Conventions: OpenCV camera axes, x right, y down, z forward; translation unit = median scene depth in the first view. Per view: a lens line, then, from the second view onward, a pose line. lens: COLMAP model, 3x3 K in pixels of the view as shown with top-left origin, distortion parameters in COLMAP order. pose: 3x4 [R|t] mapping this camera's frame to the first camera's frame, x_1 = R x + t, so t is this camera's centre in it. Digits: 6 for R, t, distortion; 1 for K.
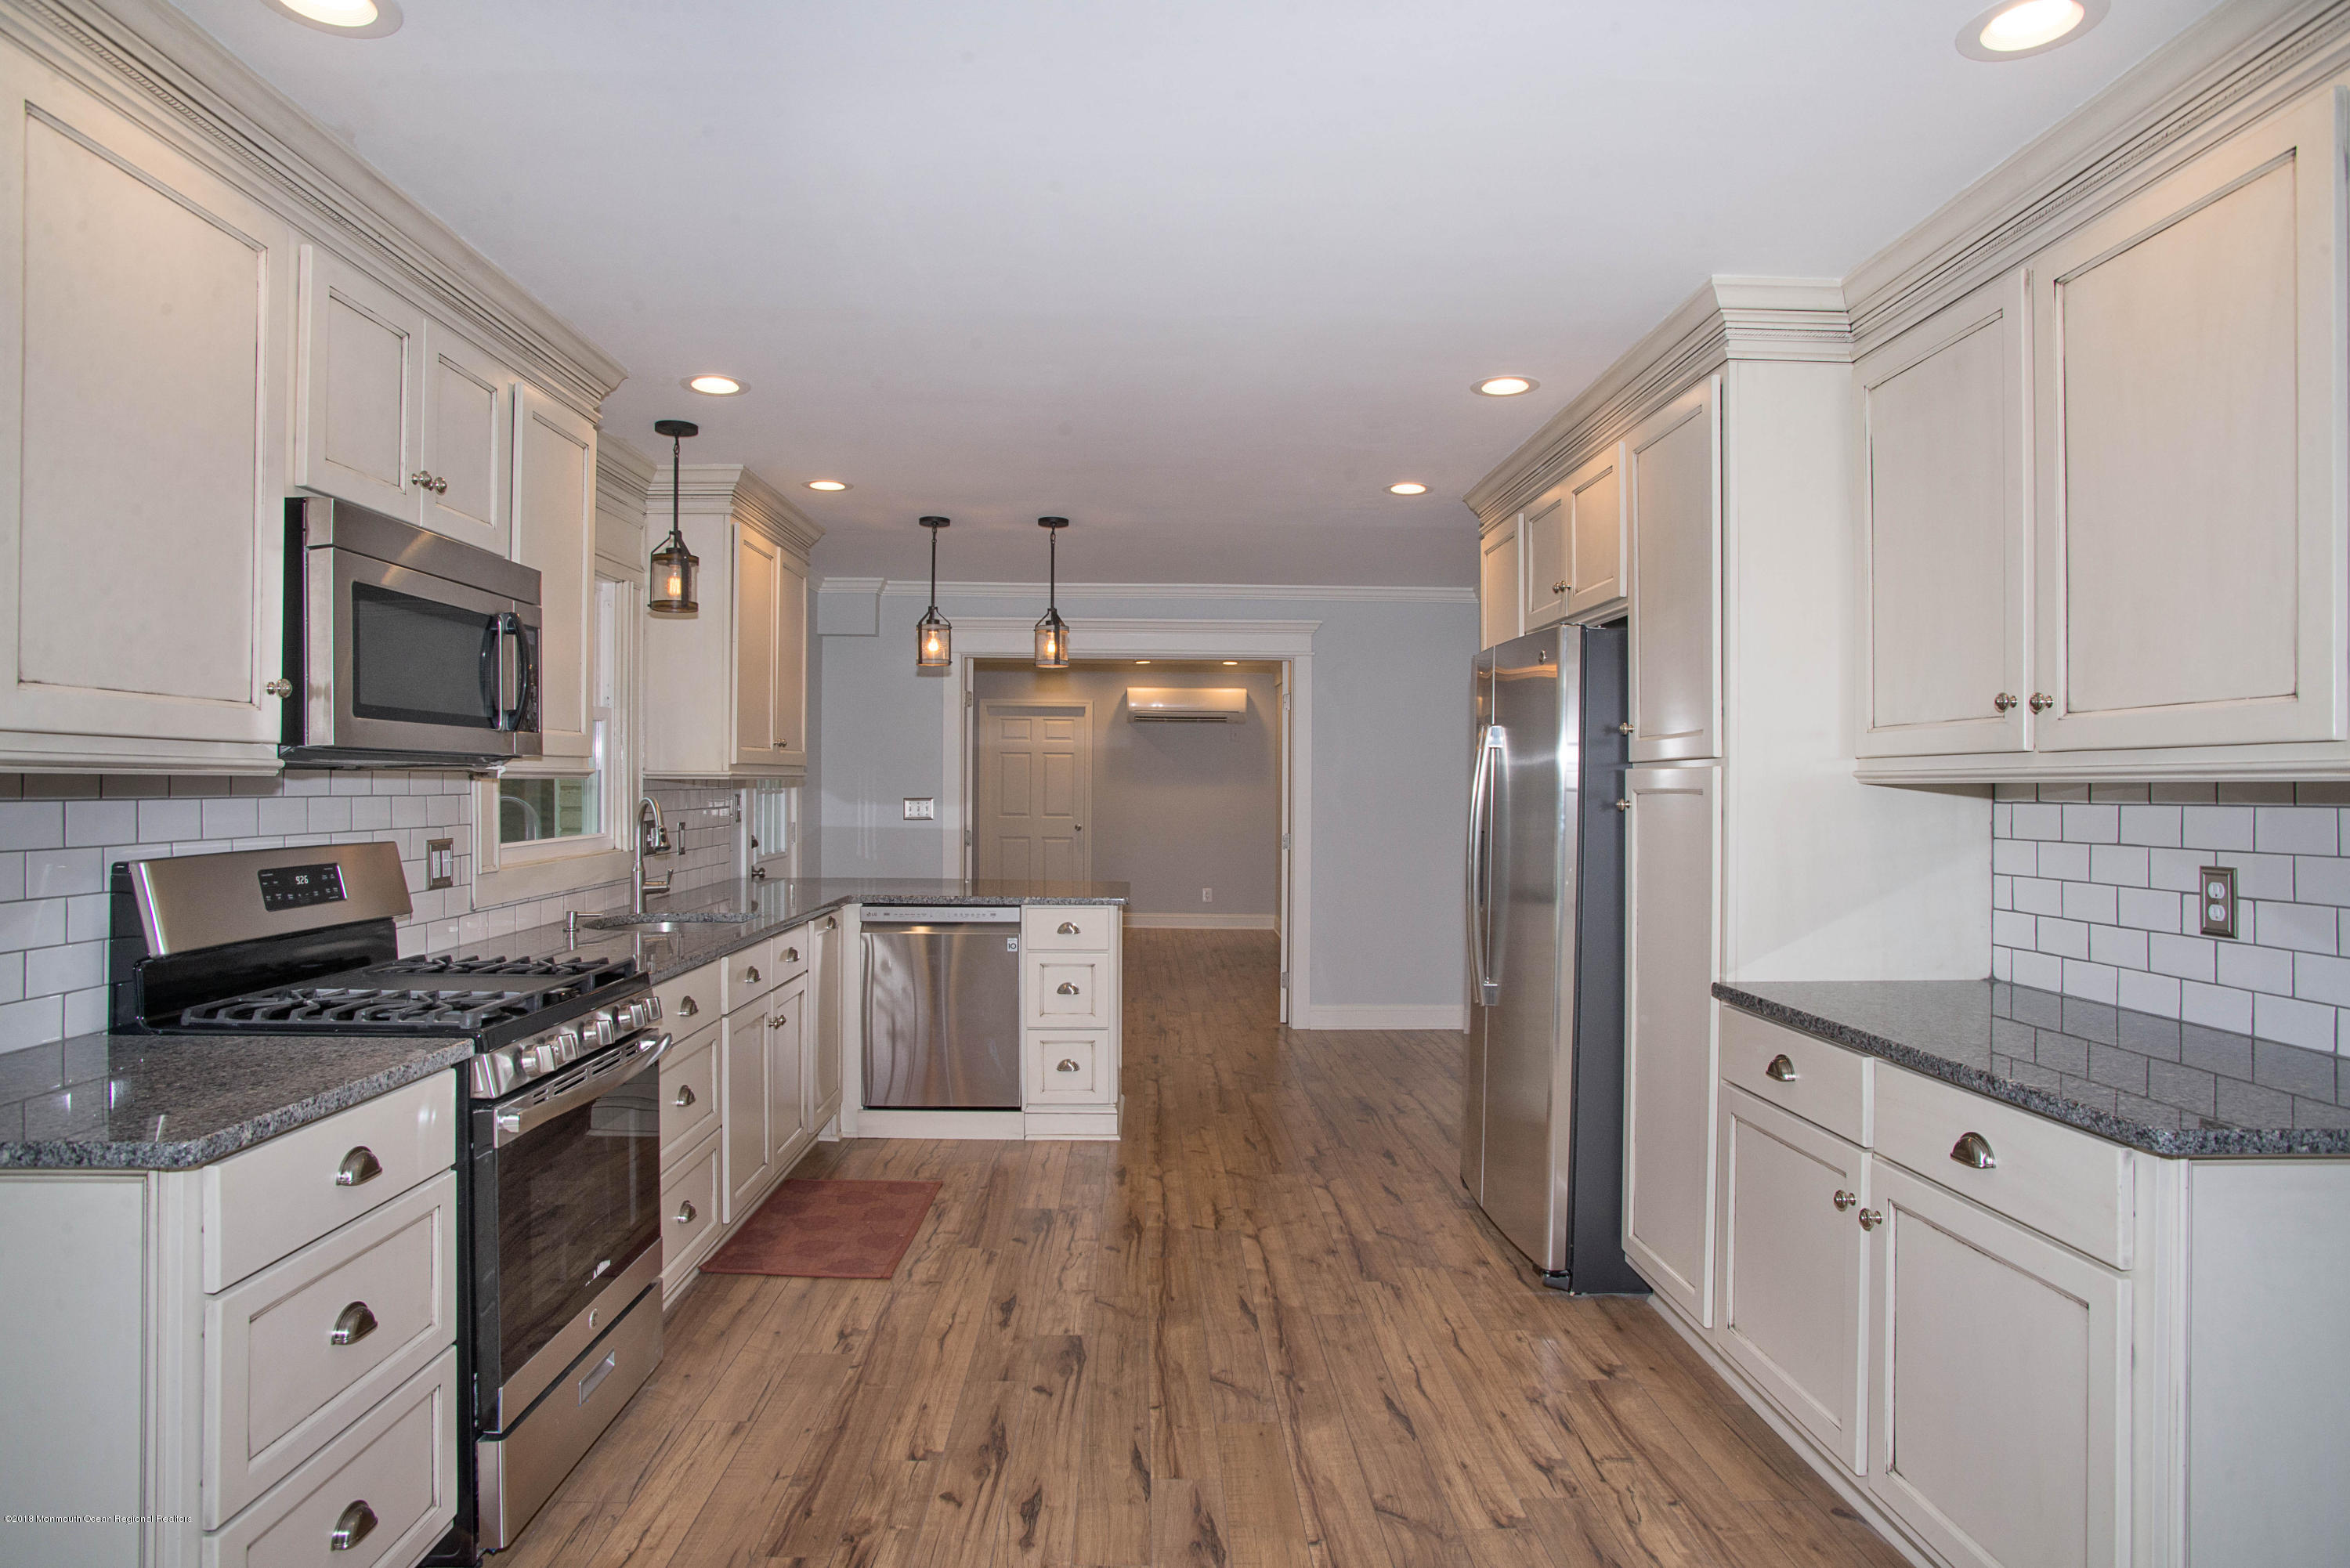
lens RADIAL K [[1314.3, 0, 1167.1], [0, 1314.3, 784.5], [0, 0, 1]] dist [-0.093486, 0.056360]
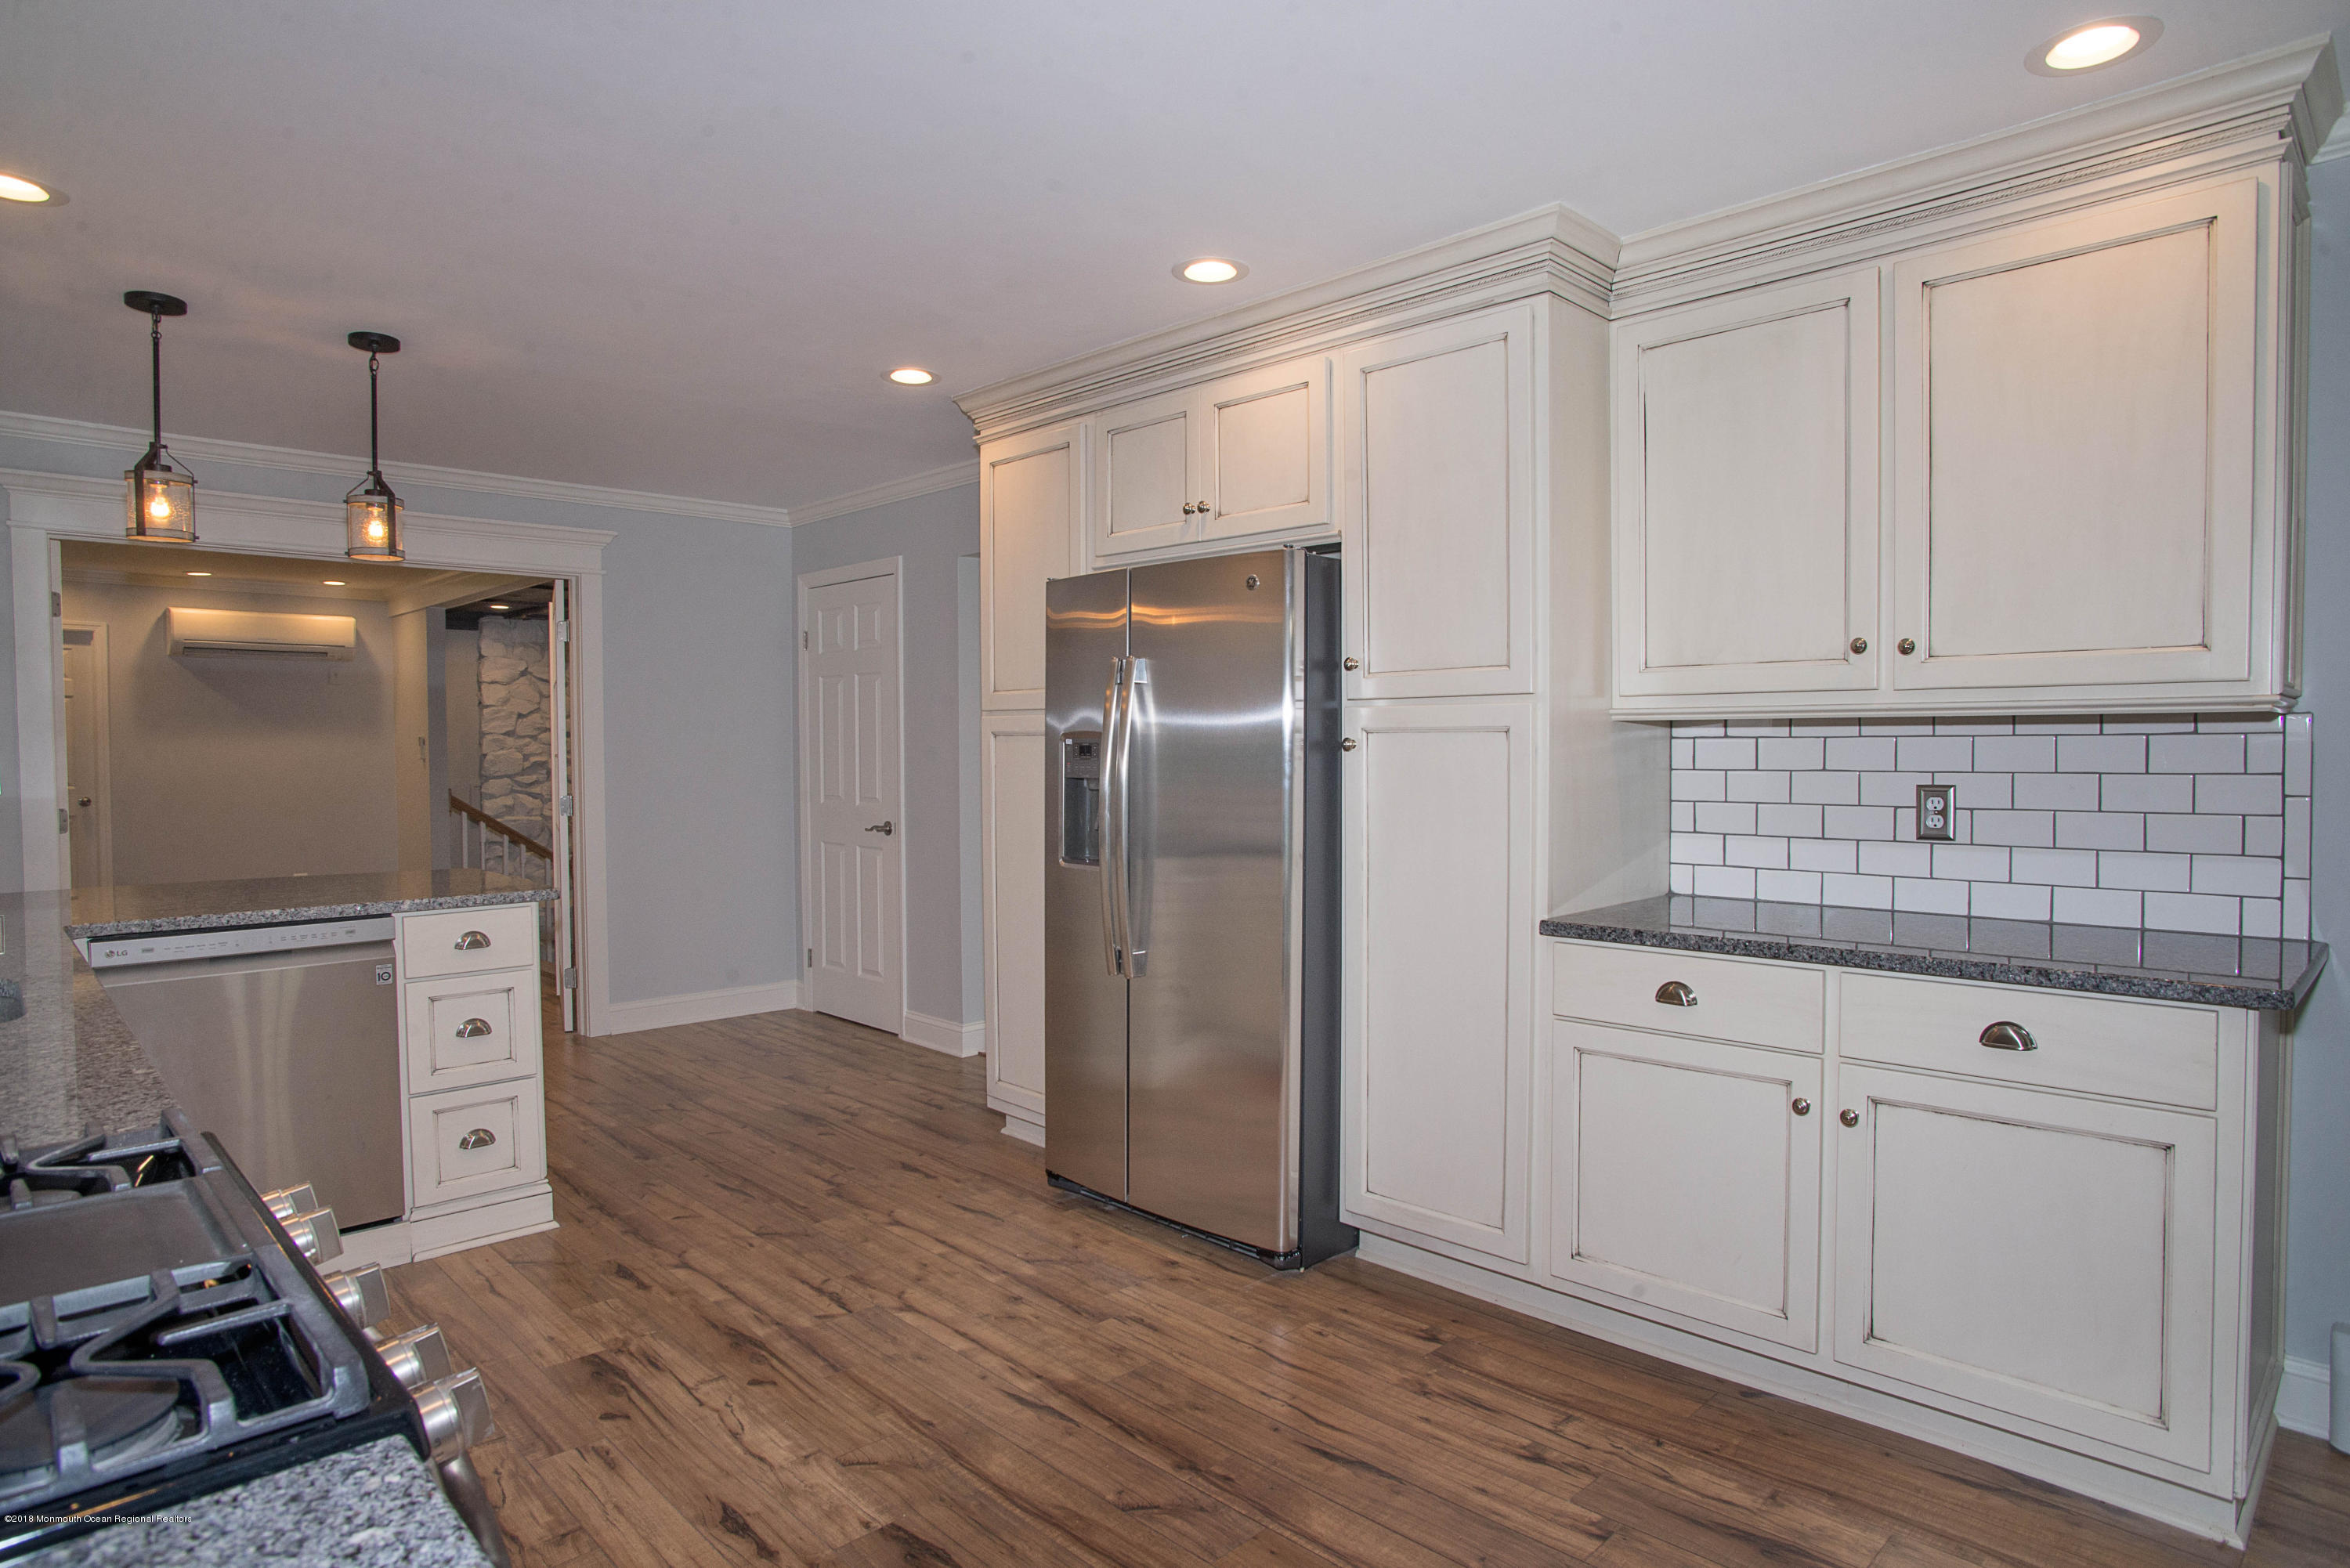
lens RADIAL K [[1314.3, 0, 1167.1], [0, 1314.3, 784.5], [0, 0, 1]] dist [-0.093486, 0.056360]
pose [[0.731310, -0.029791, 0.681394, -0.428194], [0.006369, 0.999300, 0.036854, 0.009570], [-0.682015, -0.022612, 0.730988, 0.428243]]
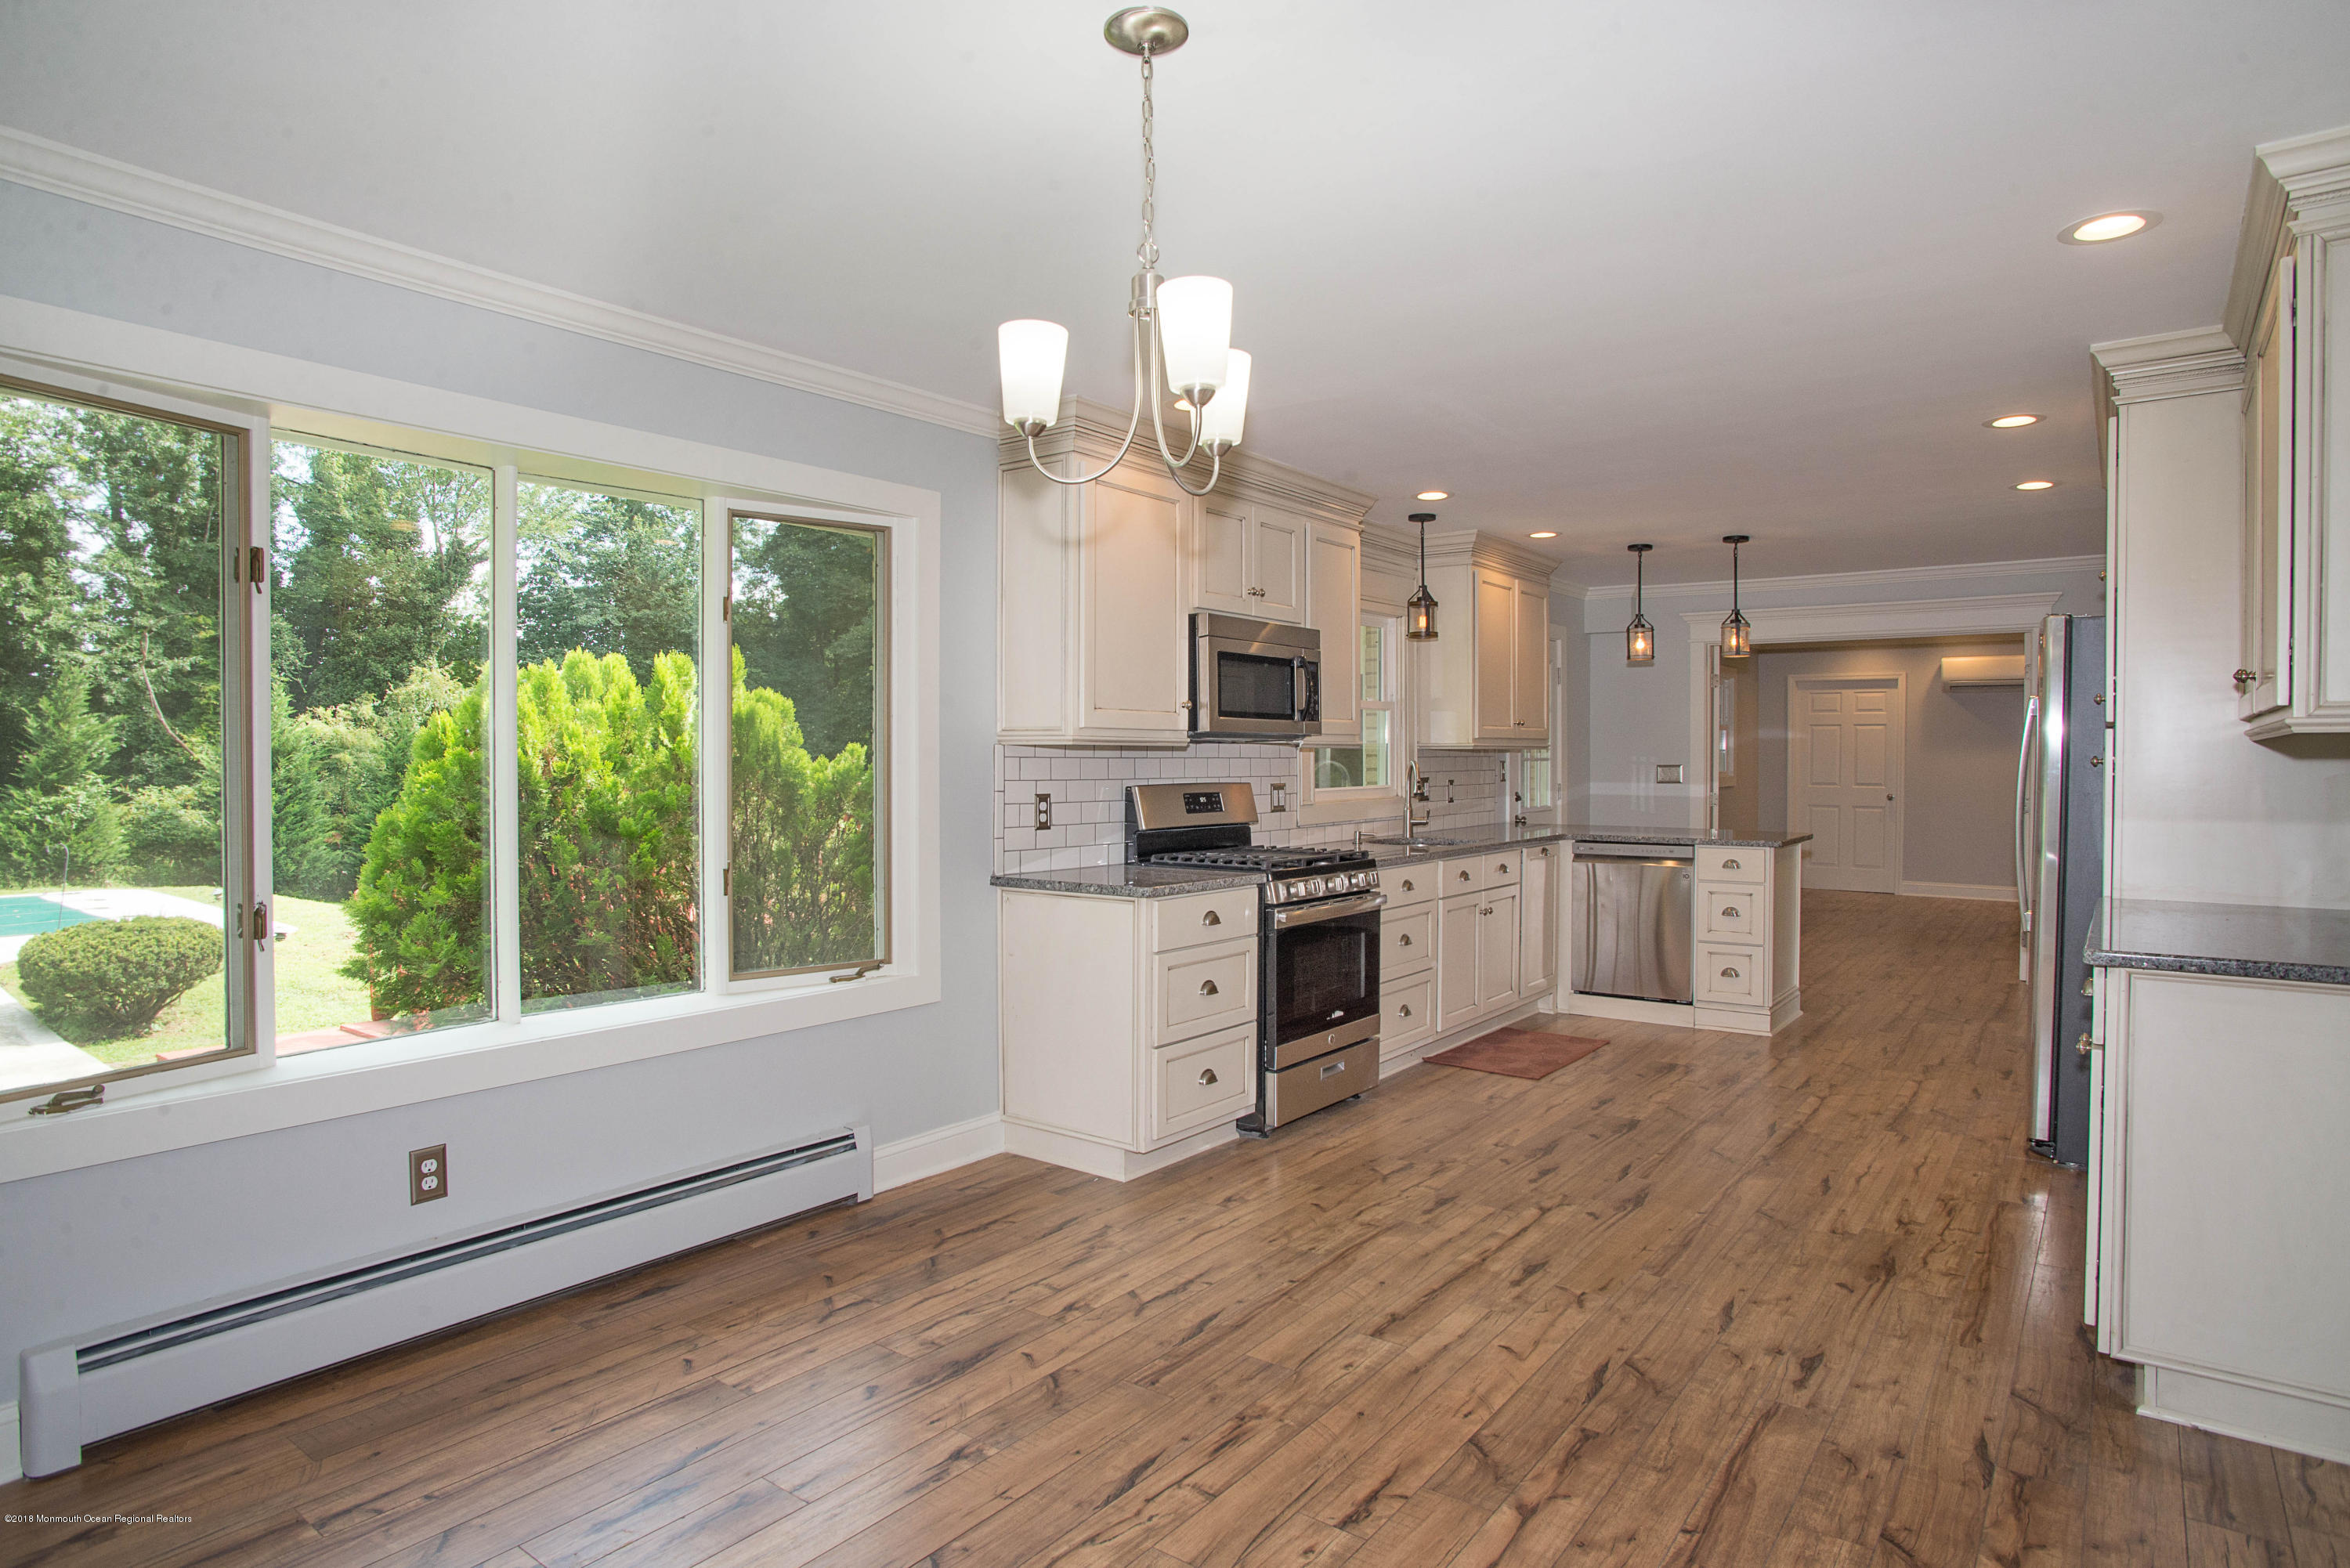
lens RADIAL K [[1314.3, 0, 1167.1], [0, 1314.3, 784.5], [0, 0, 1]] dist [-0.093486, 0.056360]
pose [[0.784574, 0.007192, -0.619993, 0.439424], [0.004373, 0.999844, 0.017133, 0.013773], [0.620019, -0.016153, 0.784420, -0.513432]]
